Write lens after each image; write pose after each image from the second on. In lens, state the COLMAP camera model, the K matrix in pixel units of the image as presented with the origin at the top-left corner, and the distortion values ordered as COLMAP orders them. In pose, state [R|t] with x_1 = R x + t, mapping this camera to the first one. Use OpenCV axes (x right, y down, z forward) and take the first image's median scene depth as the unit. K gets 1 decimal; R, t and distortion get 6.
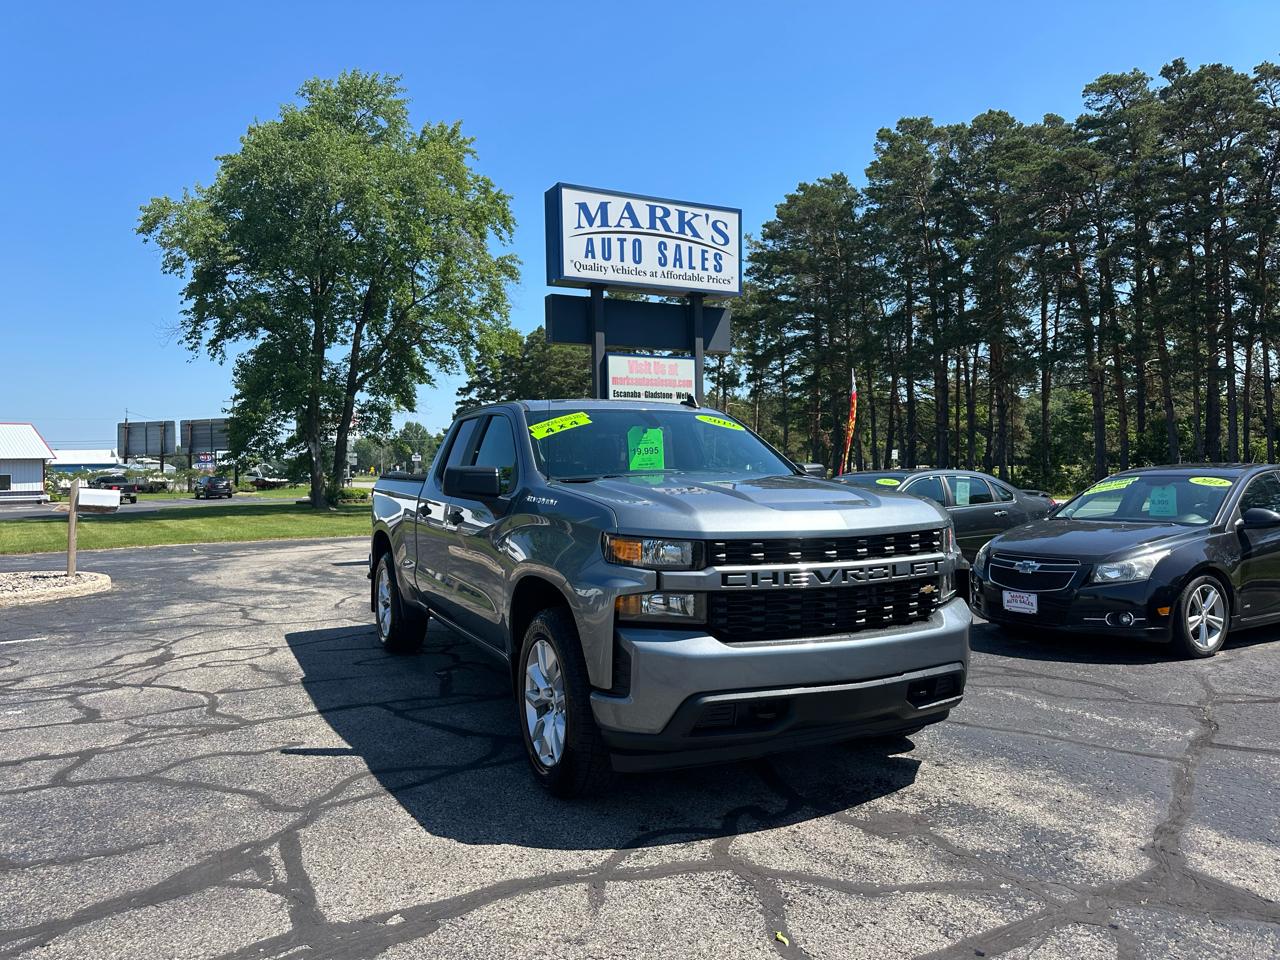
lens RADIAL K [[876.9, 0, 639.4], [0, 876.9, 483.3], [0, 0, 1]] dist [0.065746, -0.077499]
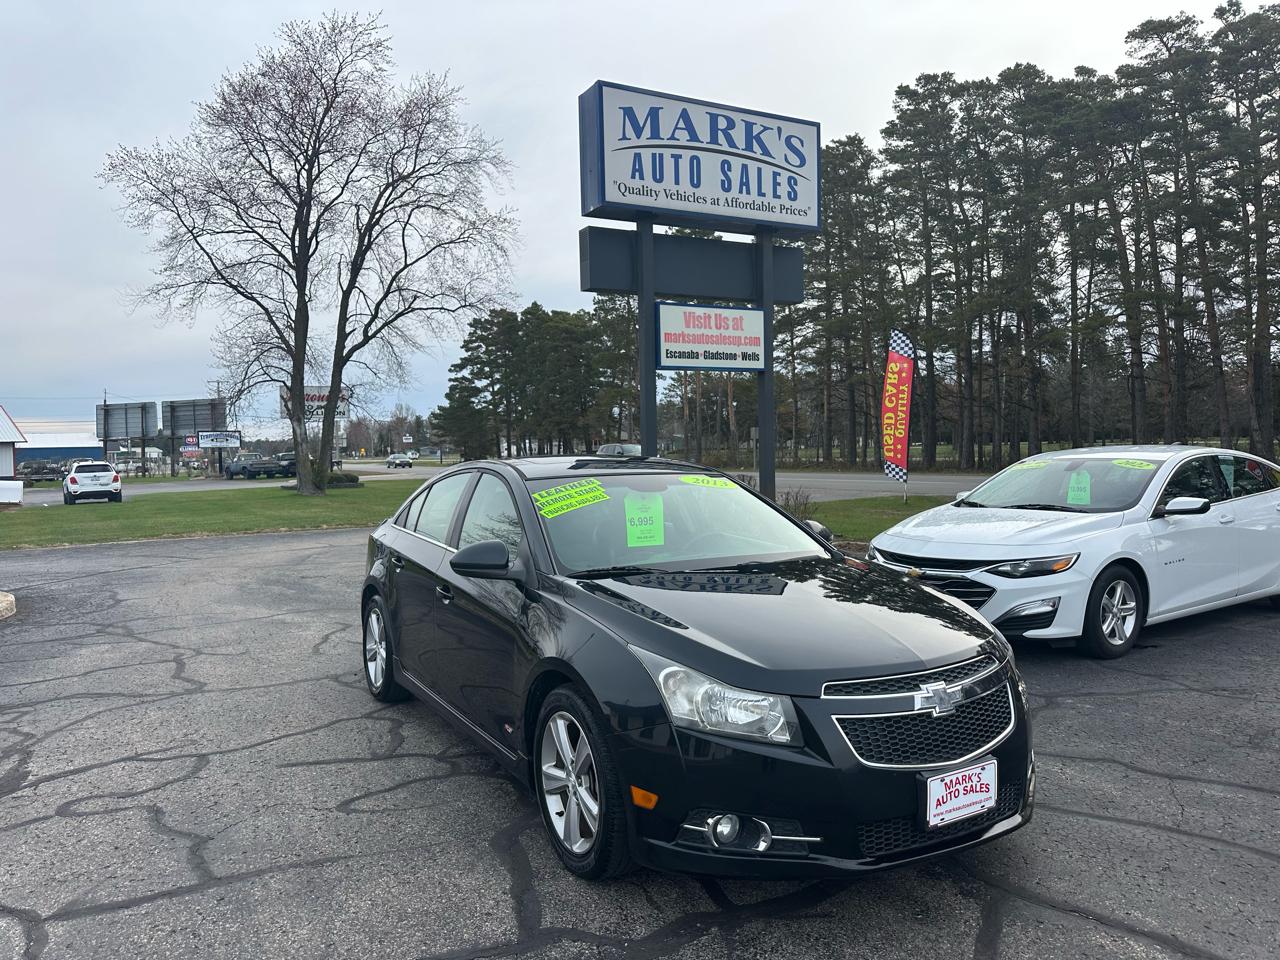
lens RADIAL K [[874.2, 0, 637.7], [0, 874.2, 483.8], [0, 0, 1]] dist [0.058181, -0.071690]
pose [[0.999930, -0.007938, 0.008739, -0.062203], [0.007728, 0.999687, 0.023812, -0.002842], [-0.008925, -0.023743, 0.999678, 0.201313]]
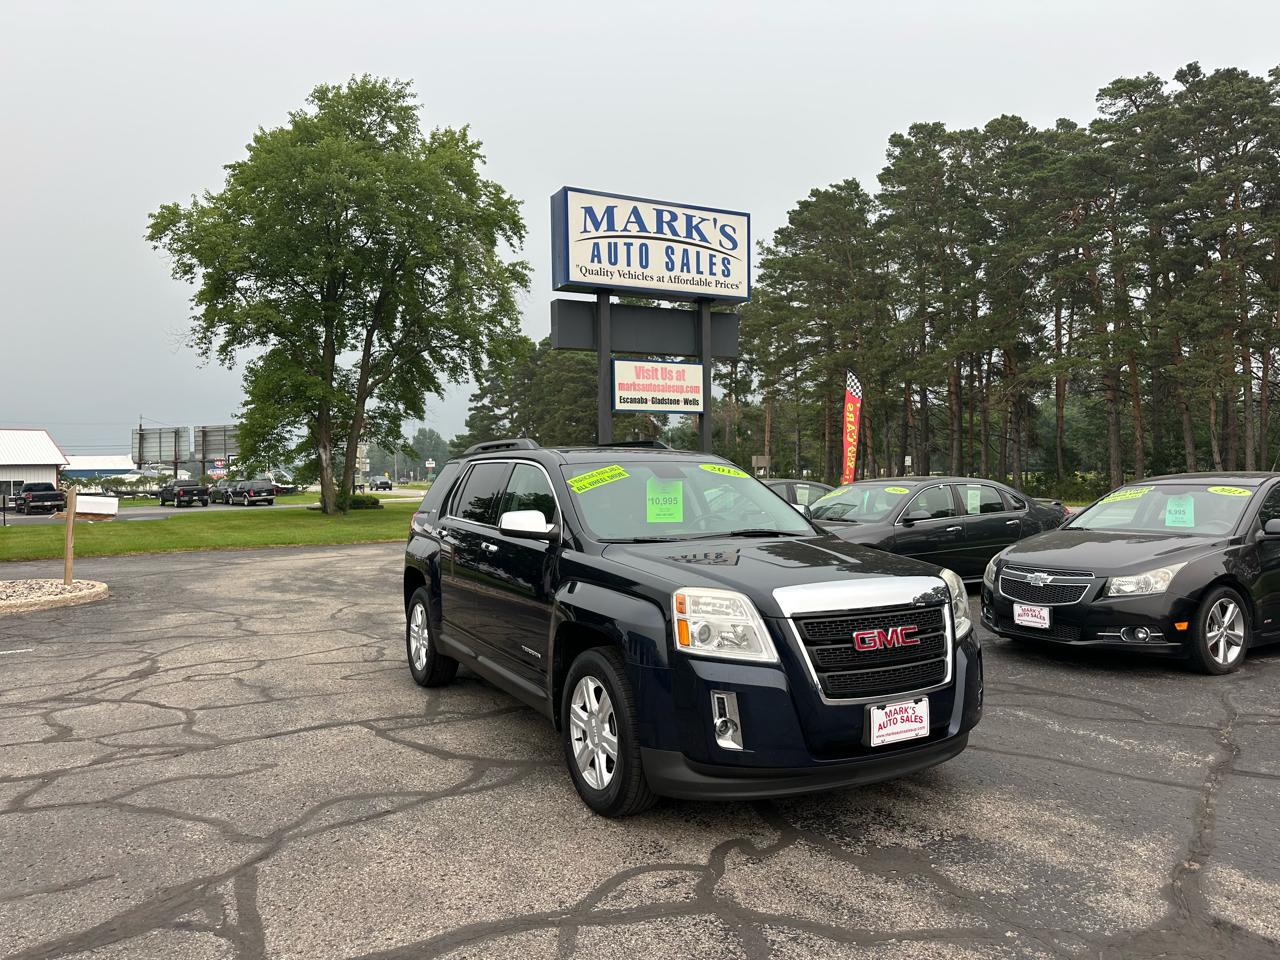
lens RADIAL K [[875.7, 0, 646.2], [0, 875.7, 483.1], [0, 0, 1]] dist [0.064373, -0.072444]
pose [[0.999969, 0.001033, -0.007790, 0.007884], [-0.001088, 0.999975, -0.007028, -0.001398], [0.007782, 0.007037, 0.999945, 0.014398]]
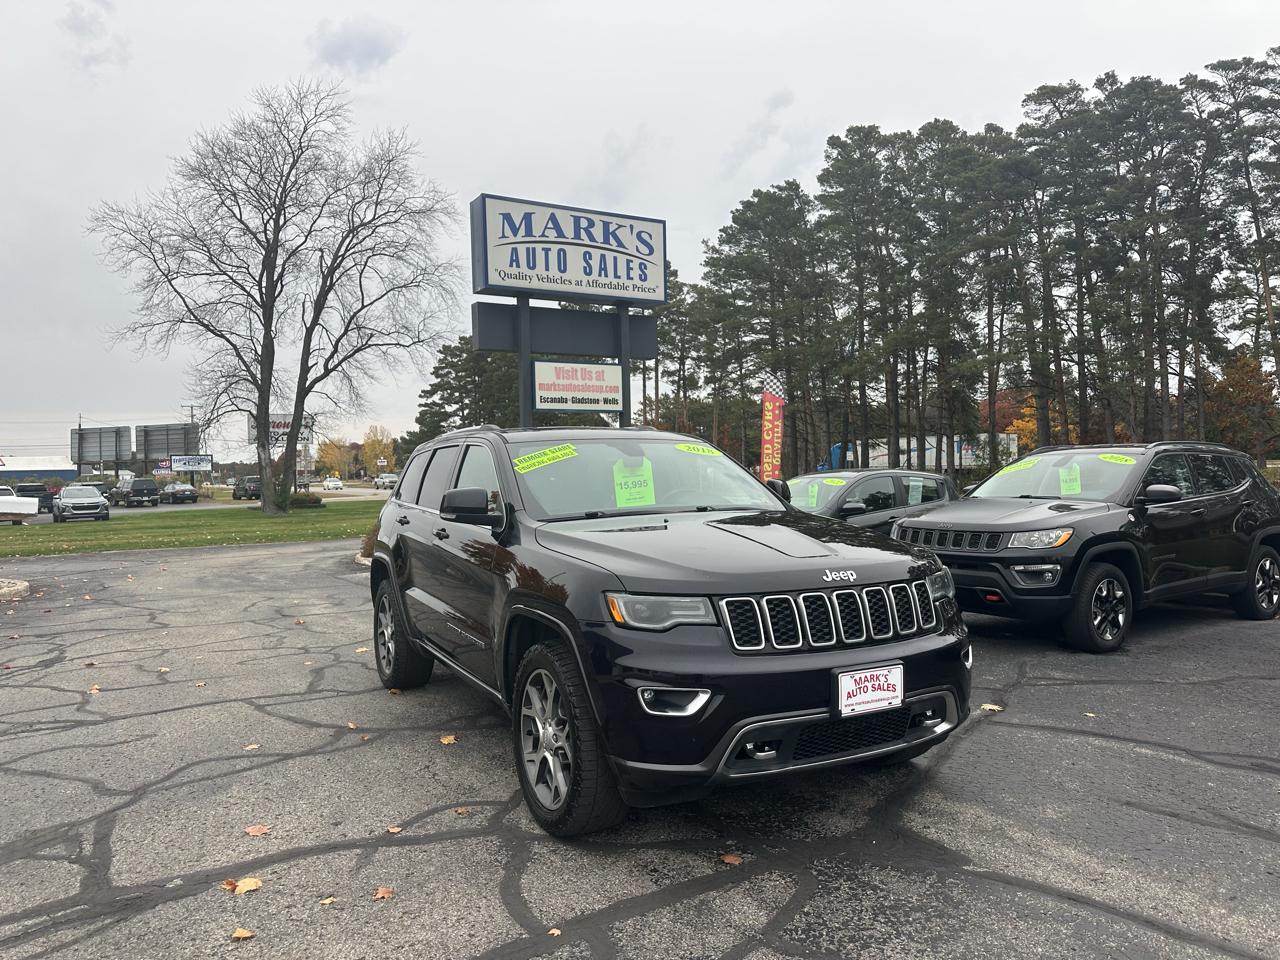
lens RADIAL K [[876.1, 0, 639.1], [0, 876.1, 479.2], [0, 0, 1]] dist [0.072797, -0.085888]
pose [[0.999427, -0.006904, 0.033130, 0.050953], [0.007149, 0.999948, -0.007282, -0.000699], [-0.033078, 0.007514, 0.999425, -0.026127]]
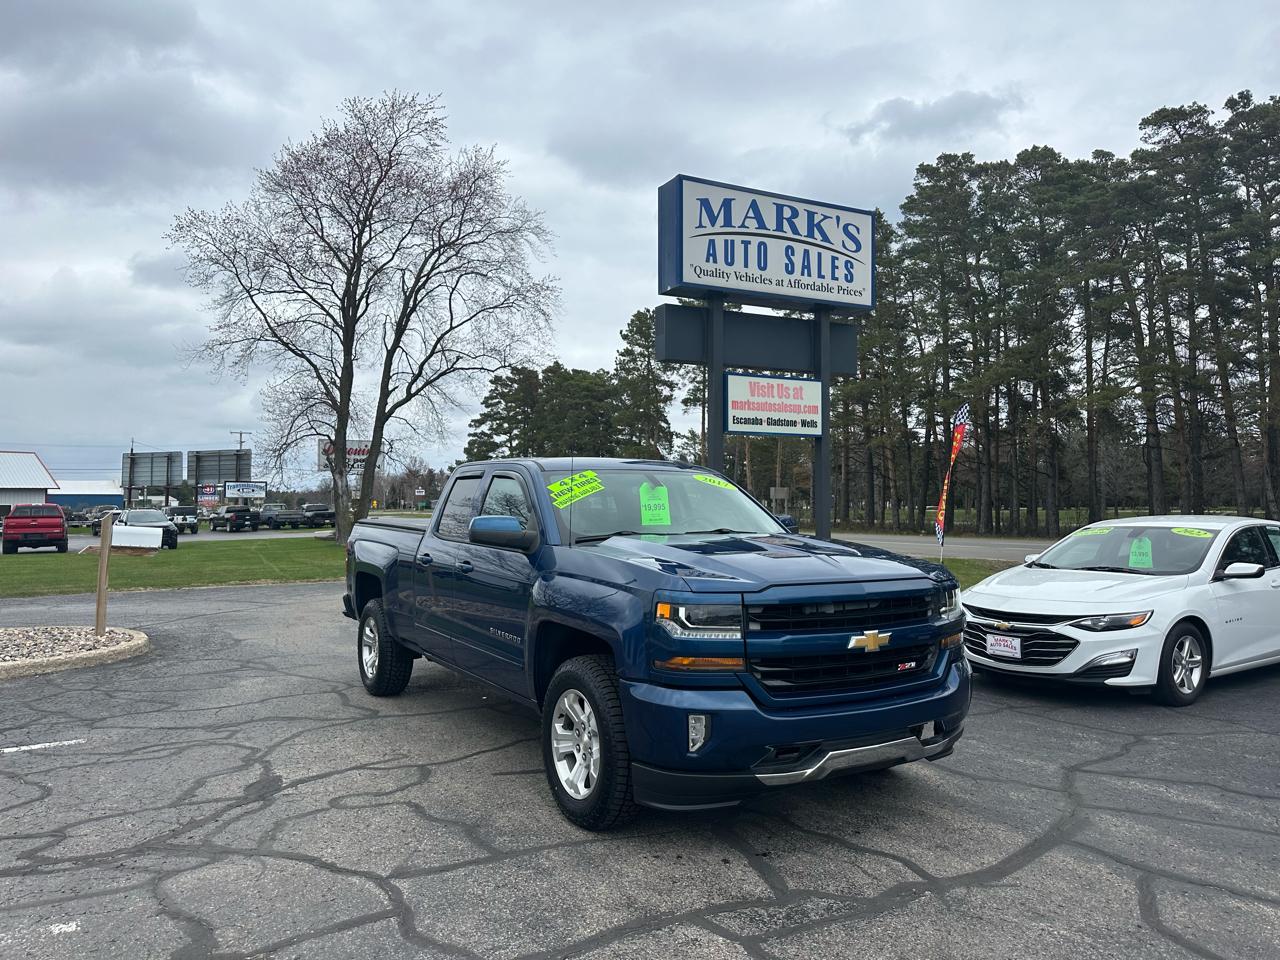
lens RADIAL K [[873.0, 0, 643.4], [0, 873.0, 479.4], [0, 0, 1]] dist [0.076932, -0.093454]
pose [[0.999905, 0.012406, 0.006018, -0.119846], [-0.012111, 0.998835, -0.046703, -0.002852], [-0.006590, 0.046625, 0.998891, 0.147791]]
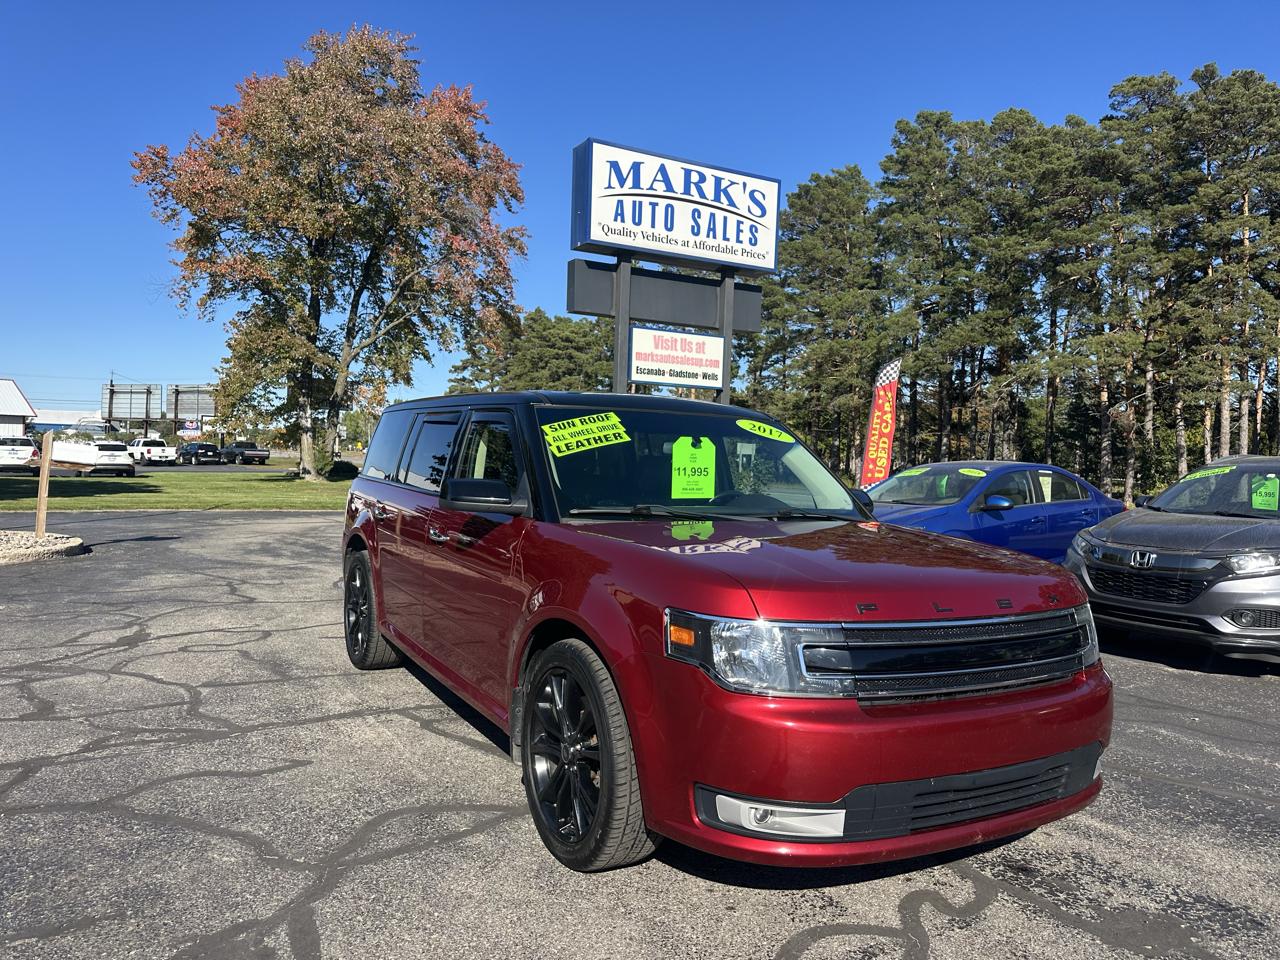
lens RADIAL K [[877.1, 0, 641.8], [0, 877.1, 489.0], [0, 0, 1]] dist [0.045782, -0.052377]
pose [[0.998675, 0.048046, 0.018462, -0.034229], [-0.048377, 0.998668, 0.017936, 0.006936], [-0.017575, -0.018805, 0.999669, 0.066165]]
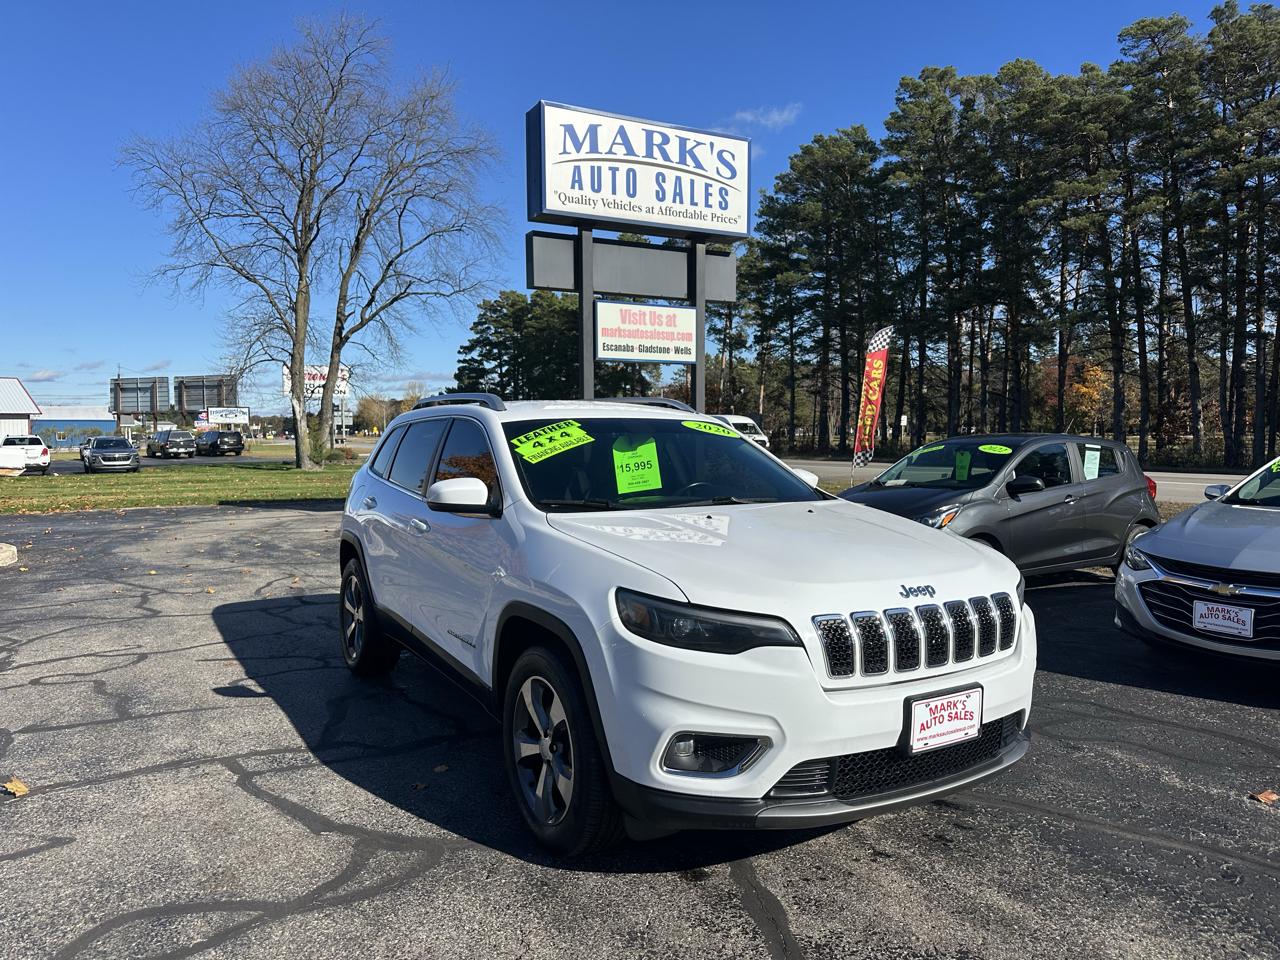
lens RADIAL K [[873.6, 0, 644.5], [0, 873.6, 488.5], [0, 0, 1]] dist [0.058682, -0.066837]
pose [[0.999933, 0.011529, 0.000566, 0.013397], [-0.011543, 0.998798, 0.047632, -0.001479], [-0.000016, -0.047635, 0.998865, 0.109133]]
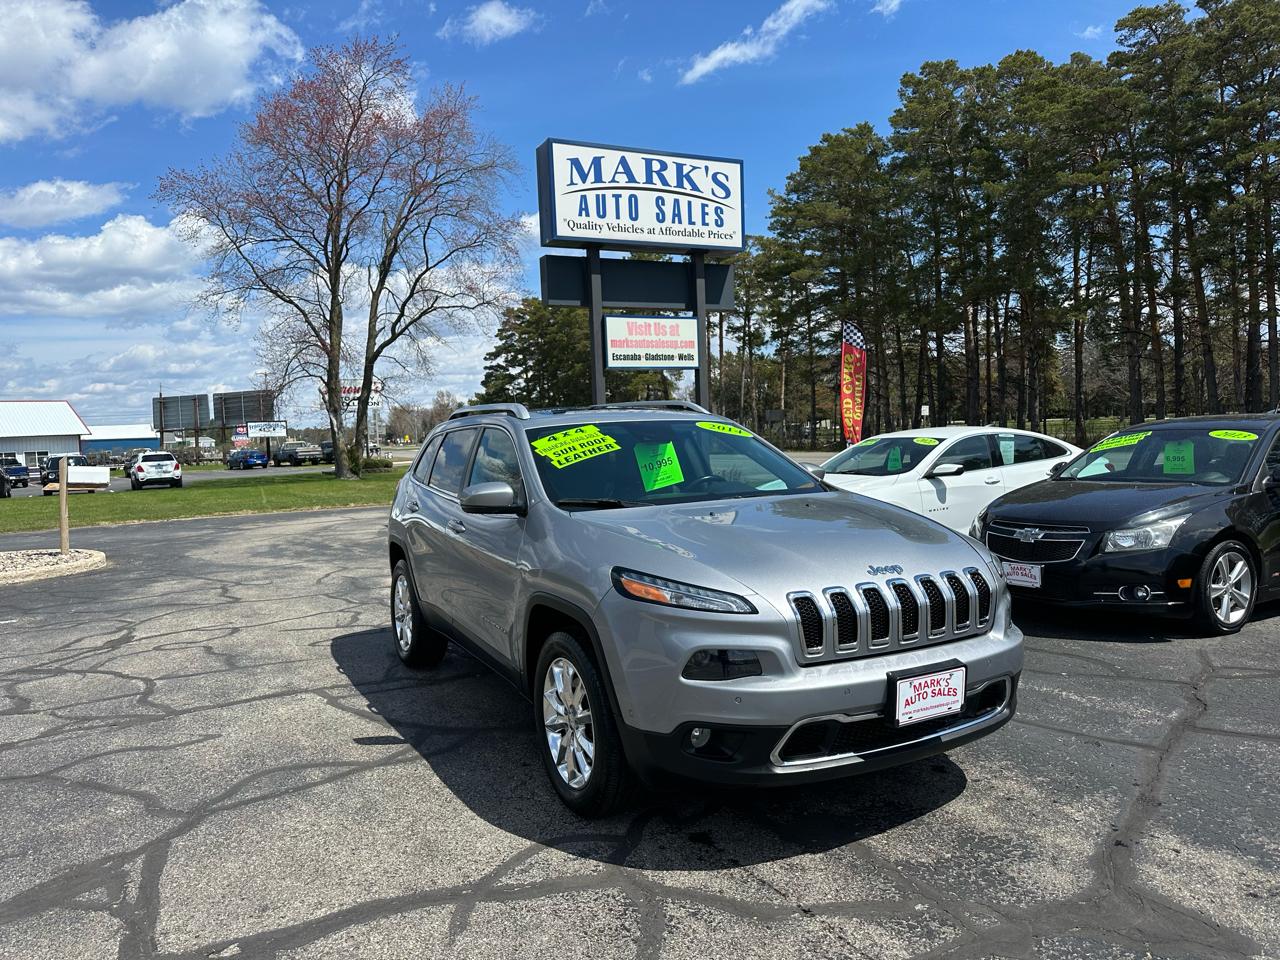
lens RADIAL K [[873.5, 0, 641.5], [0, 873.5, 481.3], [0, 0, 1]] dist [0.064818, -0.076017]
pose [[0.999119, -0.021265, -0.036173, 0.034193], [0.022717, 0.998933, 0.040212, -0.002079], [0.035280, -0.040998, 0.998536, 0.025461]]
